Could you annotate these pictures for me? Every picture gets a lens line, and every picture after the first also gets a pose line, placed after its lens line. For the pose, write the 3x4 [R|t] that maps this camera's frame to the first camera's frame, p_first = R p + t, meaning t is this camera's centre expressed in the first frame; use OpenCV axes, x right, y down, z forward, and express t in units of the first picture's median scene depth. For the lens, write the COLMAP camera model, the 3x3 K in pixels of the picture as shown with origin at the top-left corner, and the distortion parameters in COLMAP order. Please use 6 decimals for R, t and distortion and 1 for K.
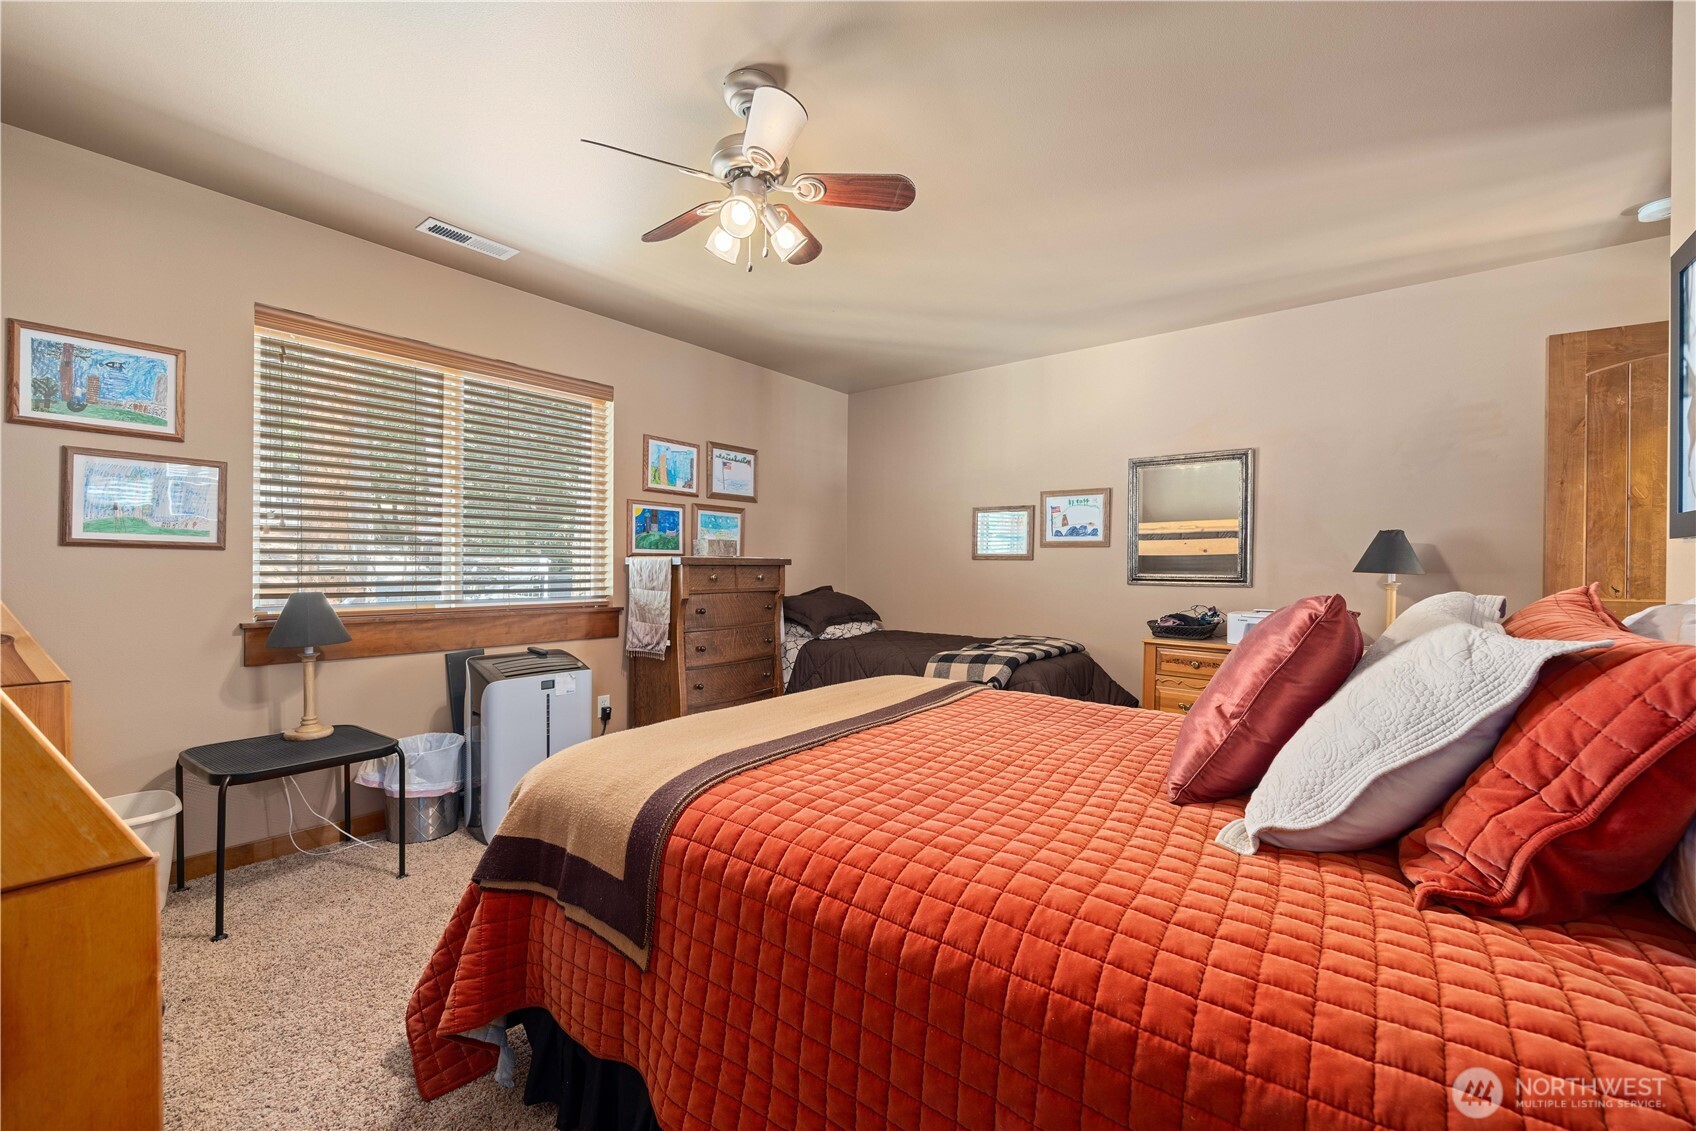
lens RADIAL K [[675.7, 0, 838.7], [0, 675.7, 563.8], [0, 0, 1]] dist [-0.001326, -0.000498]
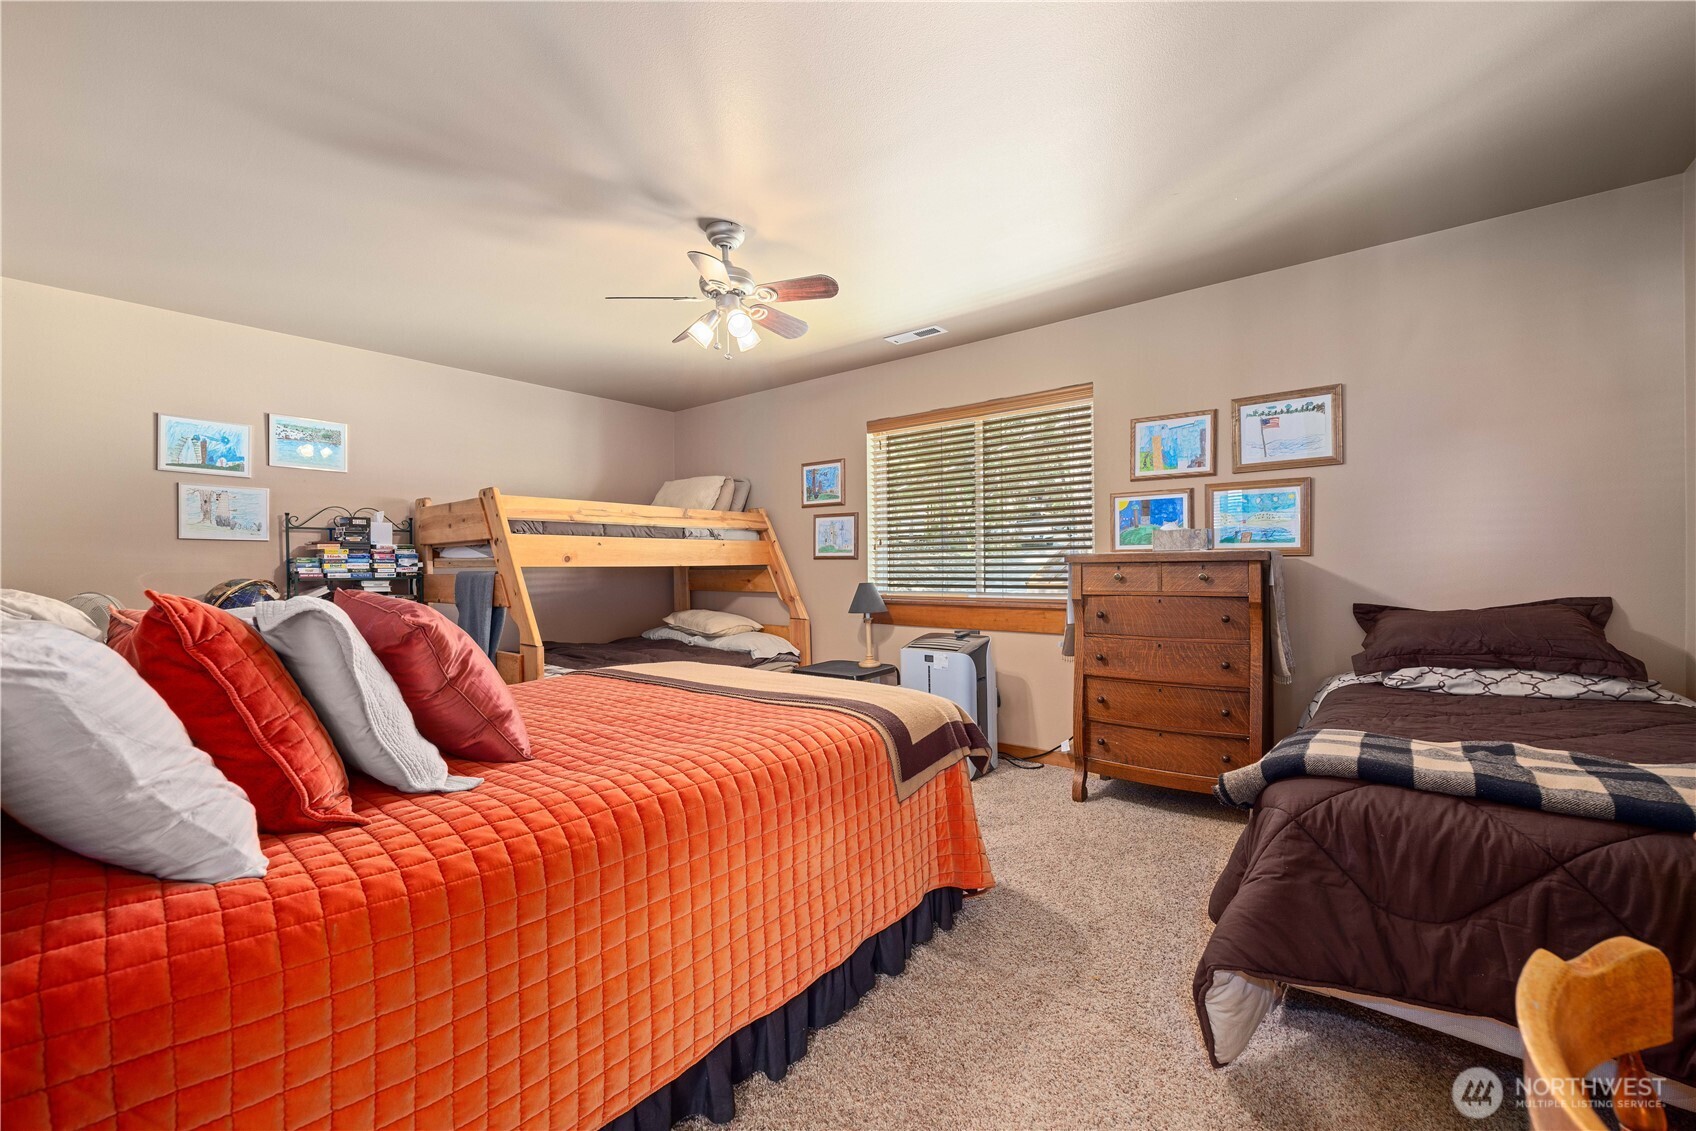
lens RADIAL K [[675.7, 0, 838.7], [0, 675.7, 563.8], [0, 0, 1]] dist [-0.001326, -0.000498]
pose [[0.010288, -0.014872, -0.999836, 0.588319], [0.010729, 0.999833, -0.014761, 0.011678], [0.999890, -0.010575, 0.010446, 0.564924]]
